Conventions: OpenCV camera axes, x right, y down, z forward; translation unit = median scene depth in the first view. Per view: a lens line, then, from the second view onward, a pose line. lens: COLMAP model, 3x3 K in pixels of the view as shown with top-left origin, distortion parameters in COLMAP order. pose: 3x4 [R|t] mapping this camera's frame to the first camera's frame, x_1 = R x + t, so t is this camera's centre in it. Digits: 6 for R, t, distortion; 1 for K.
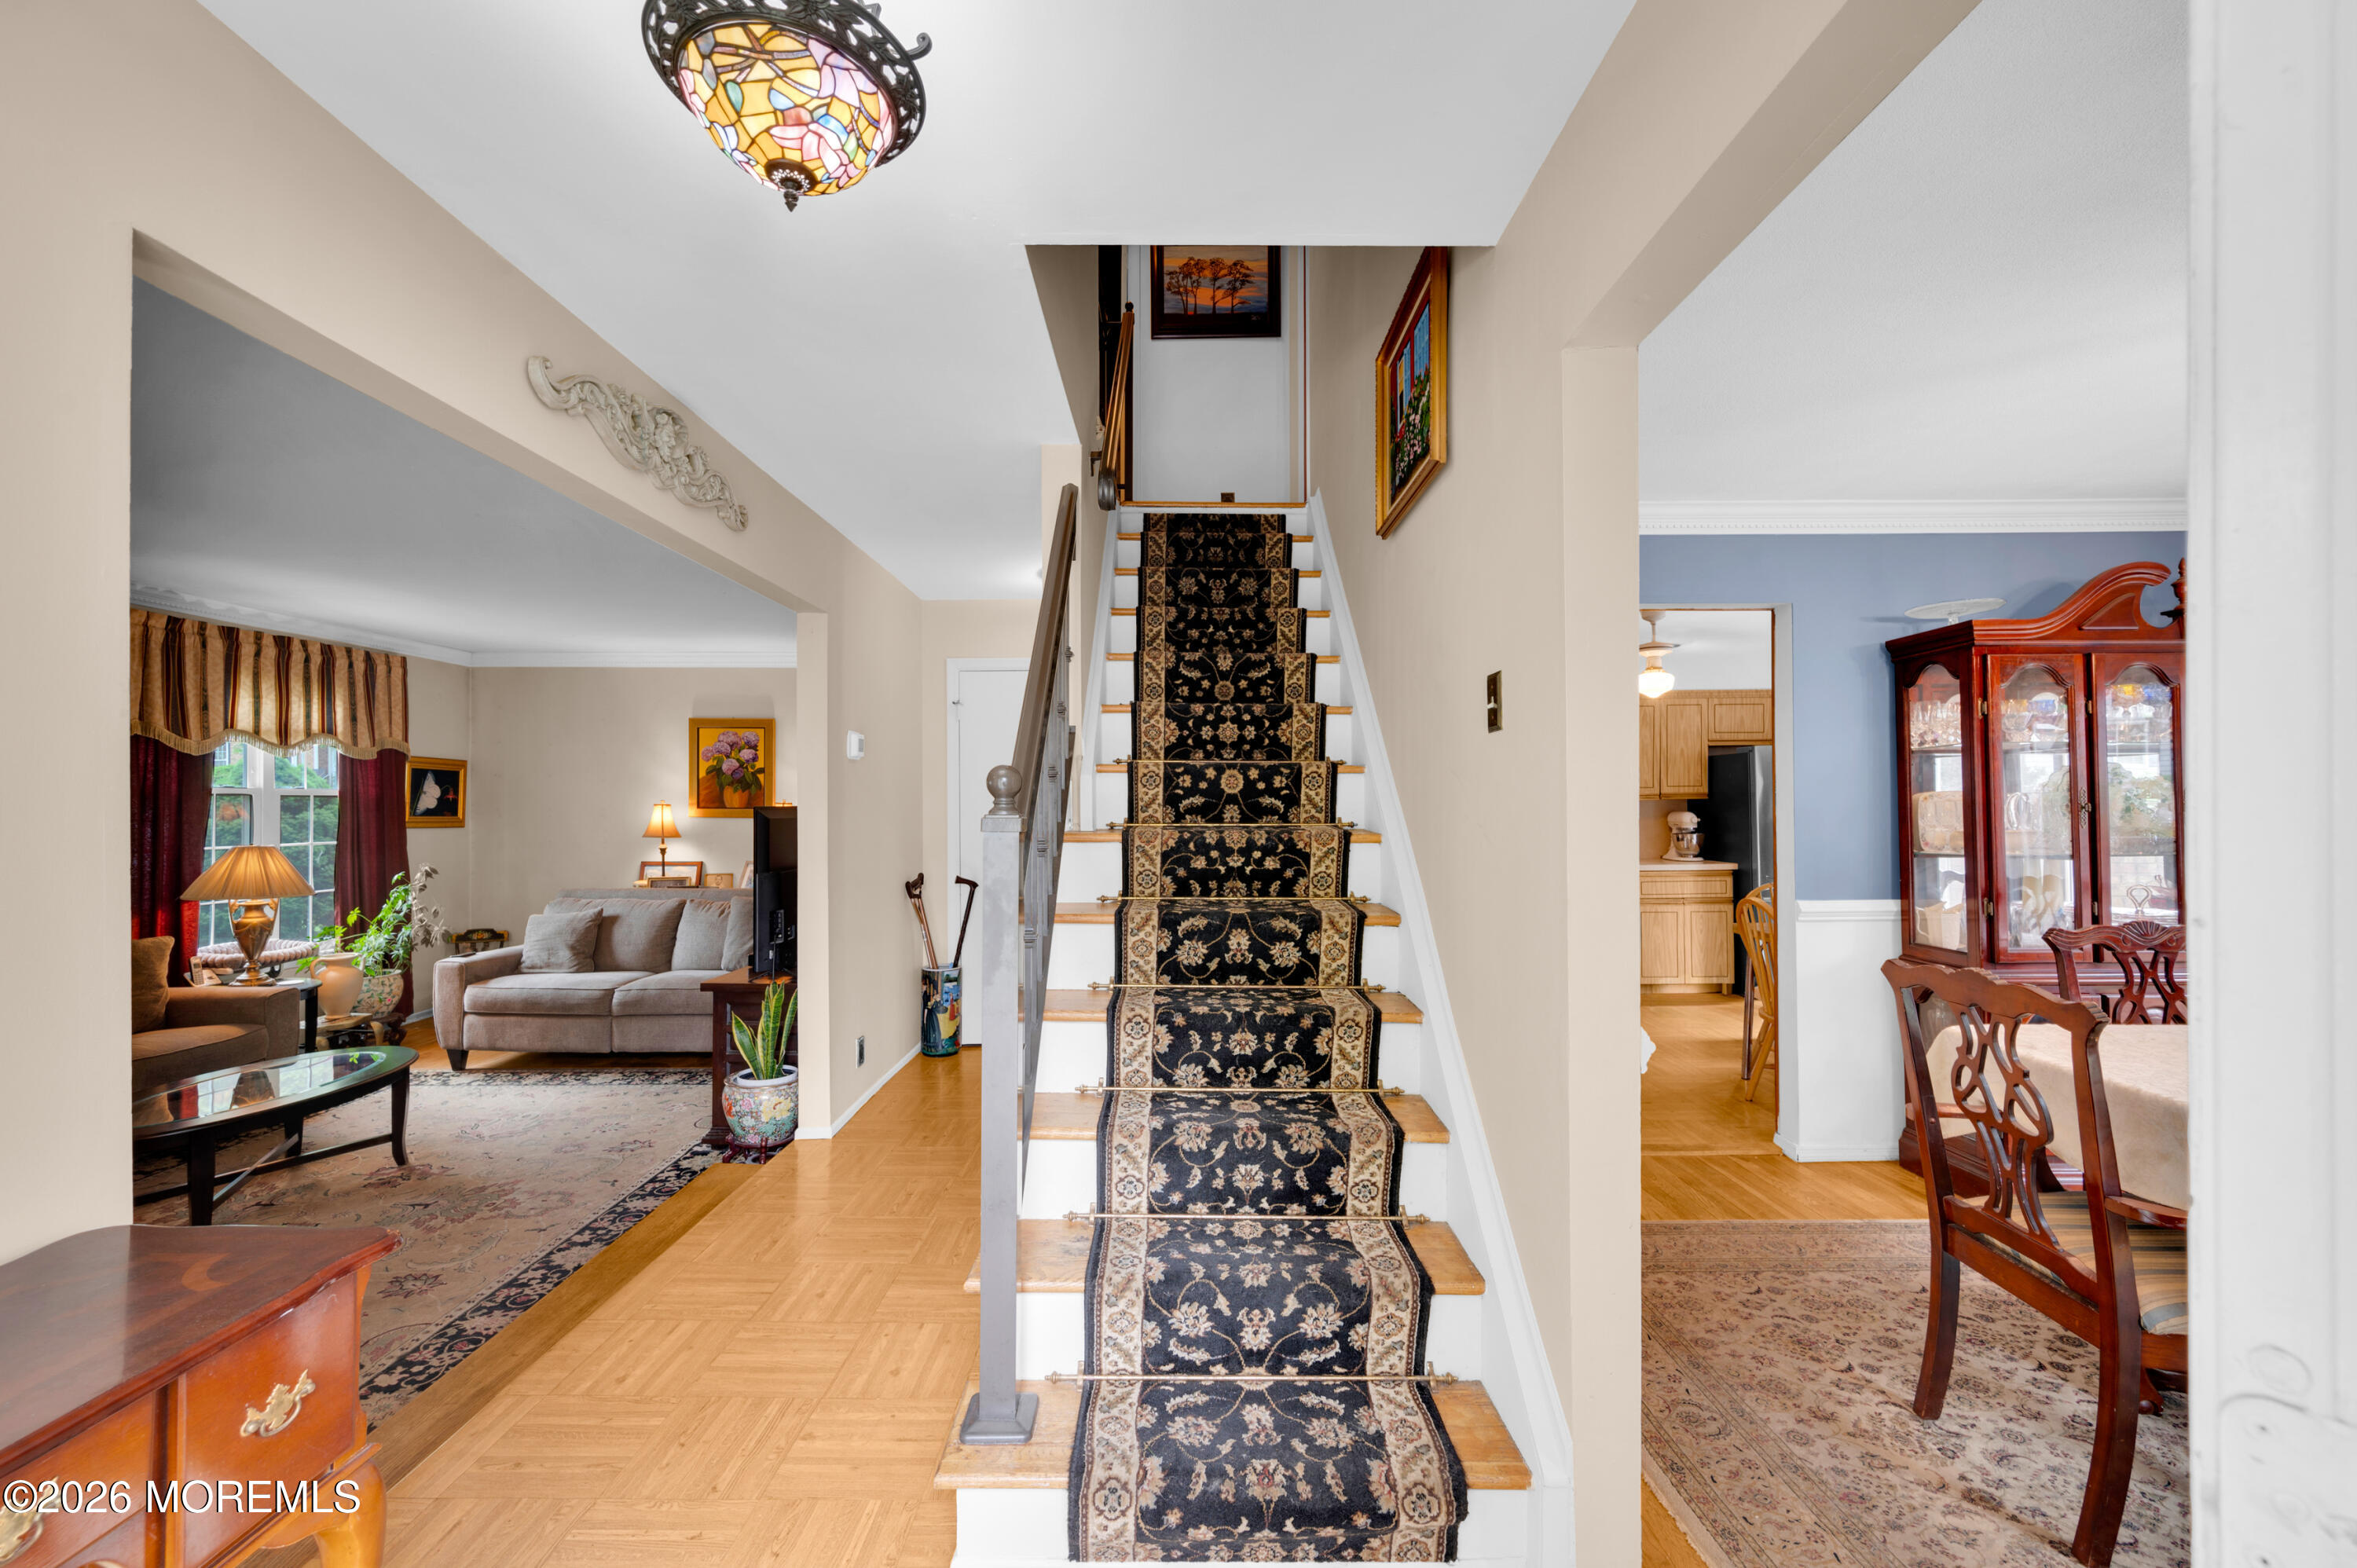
lens RADIAL K [[921.2, 0, 1158.8], [0, 921.2, 792.2], [0, 0, 1]] dist [-0.000551, -0.000333]
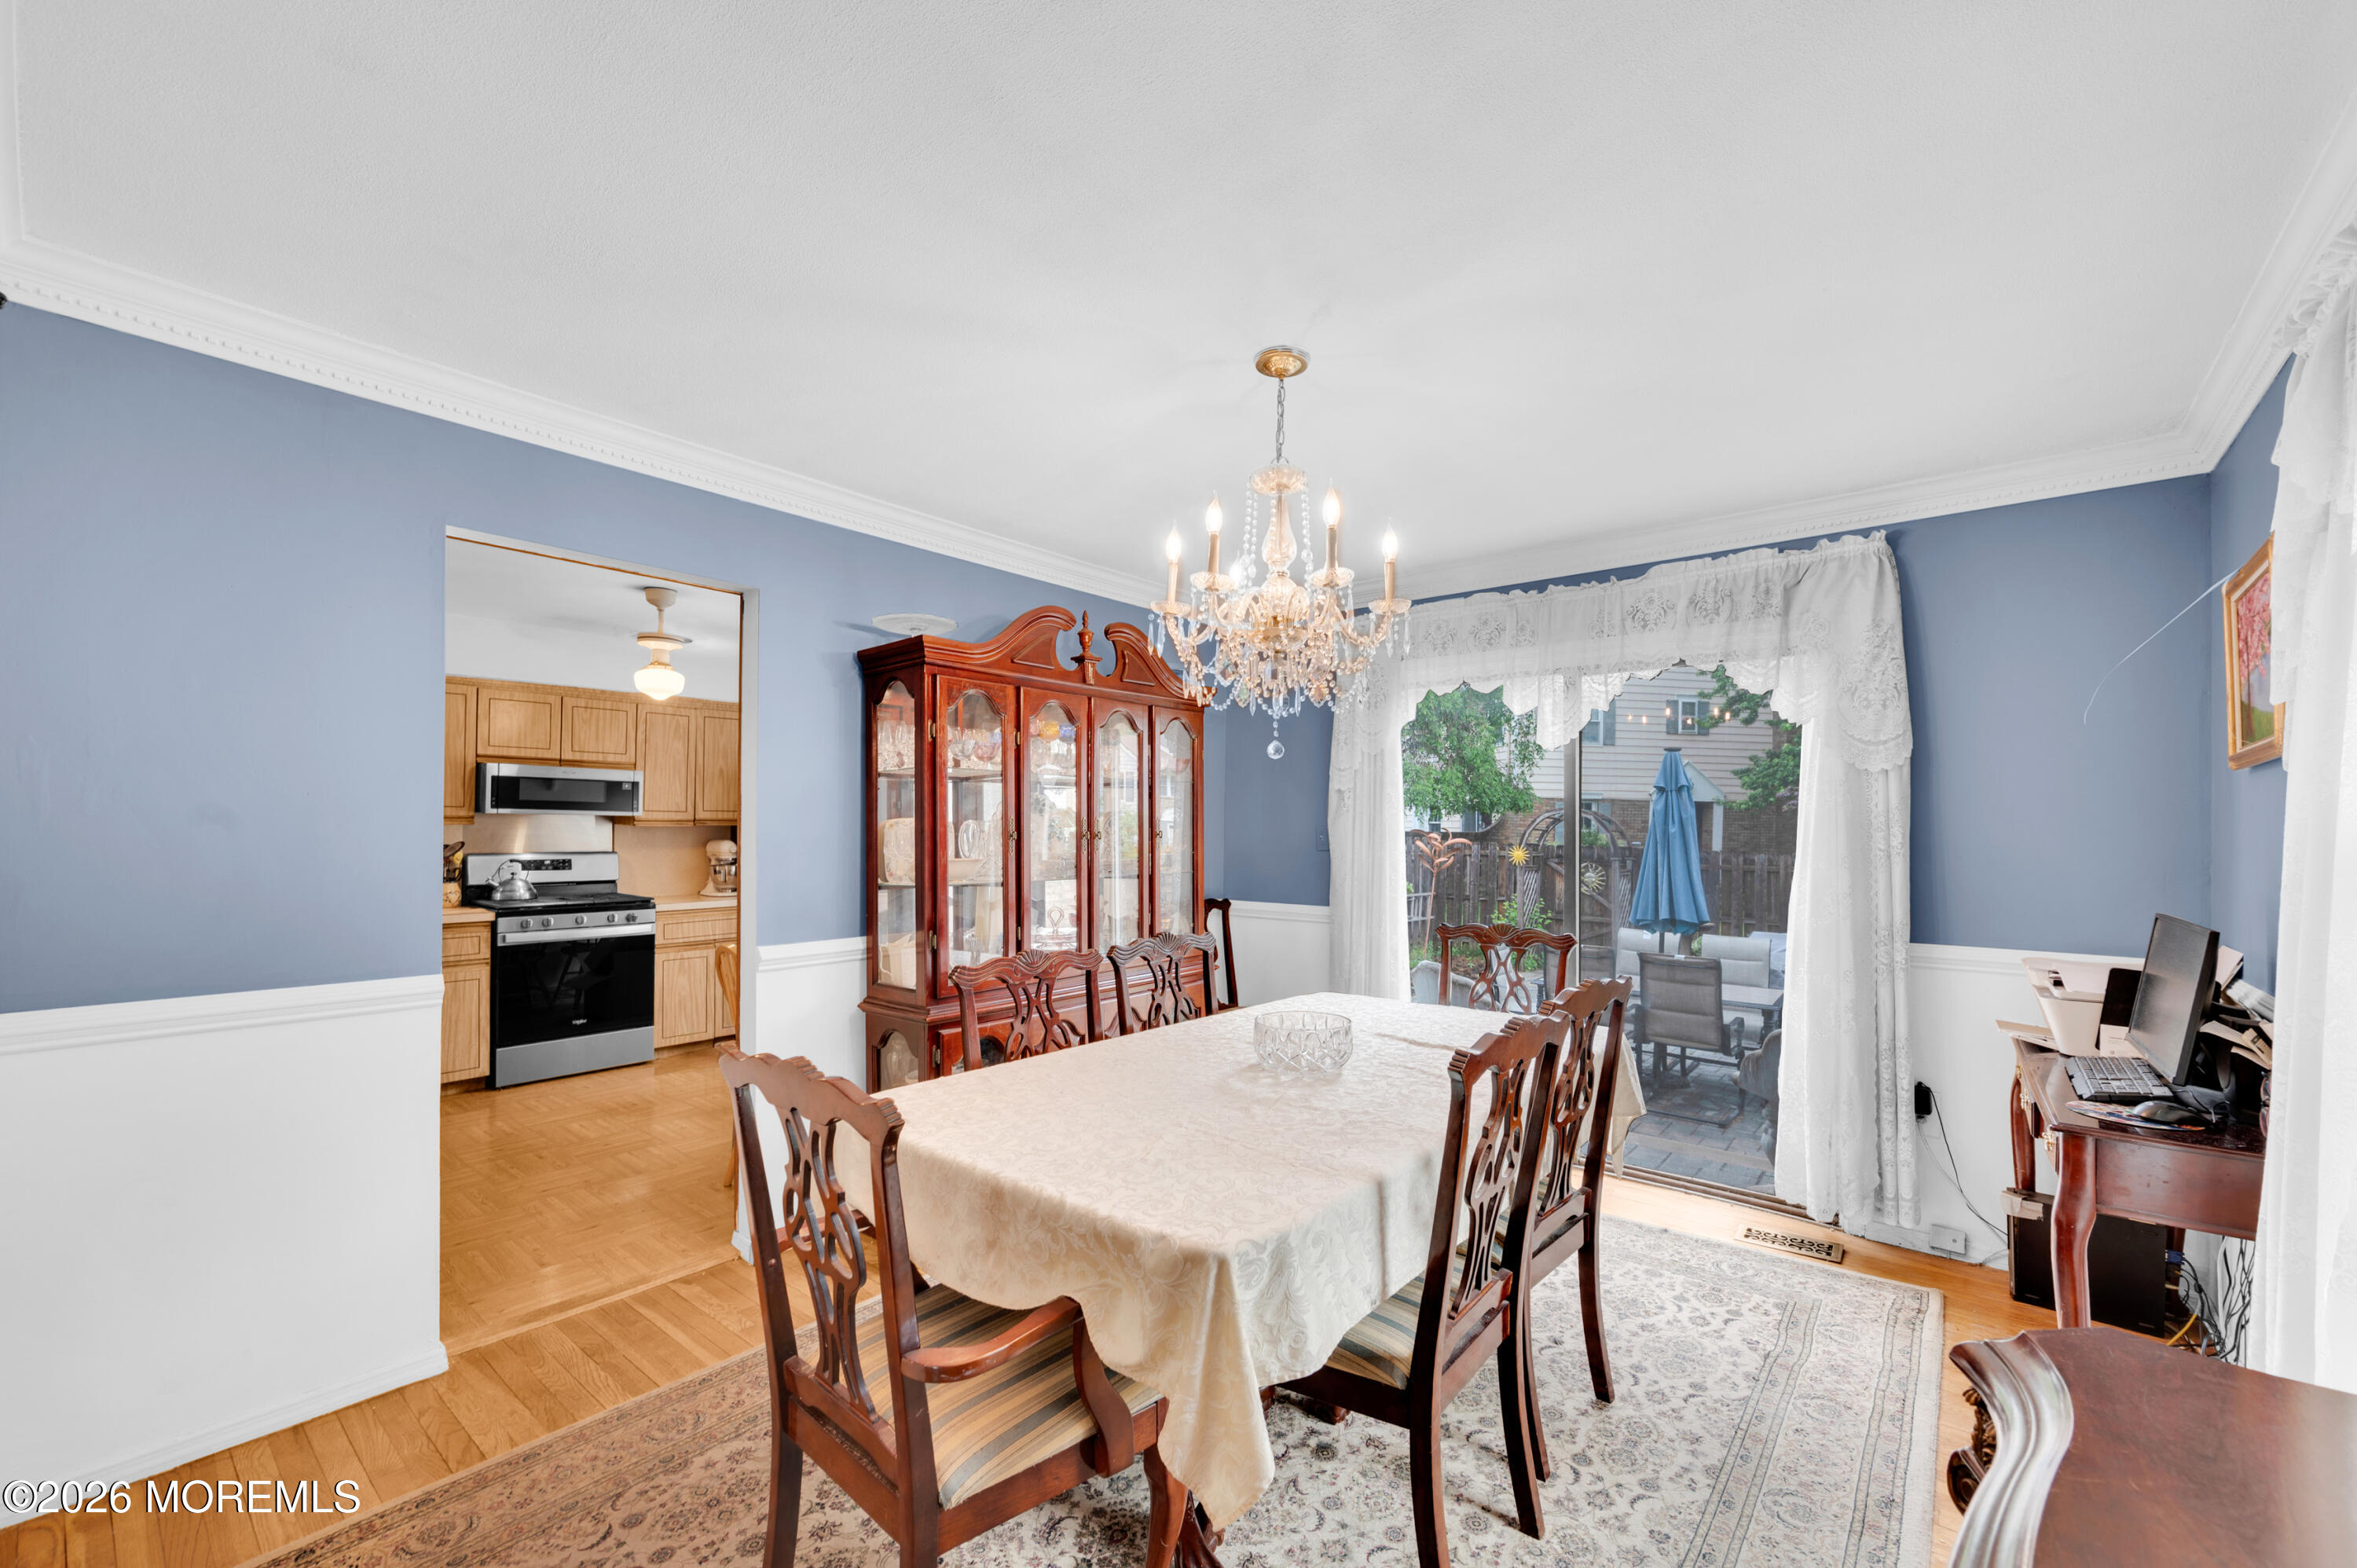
lens RADIAL K [[957.7, 0, 1168.4], [0, 957.7, 813.6], [0, 0, 1]] dist [-0.000499, -0.000037]
pose [[0.643299, 0.018665, 0.765387, 0.286425], [-0.013424, 0.999824, -0.013099, 0.004036], [-0.765497, -0.001848, 0.643437, 0.171269]]
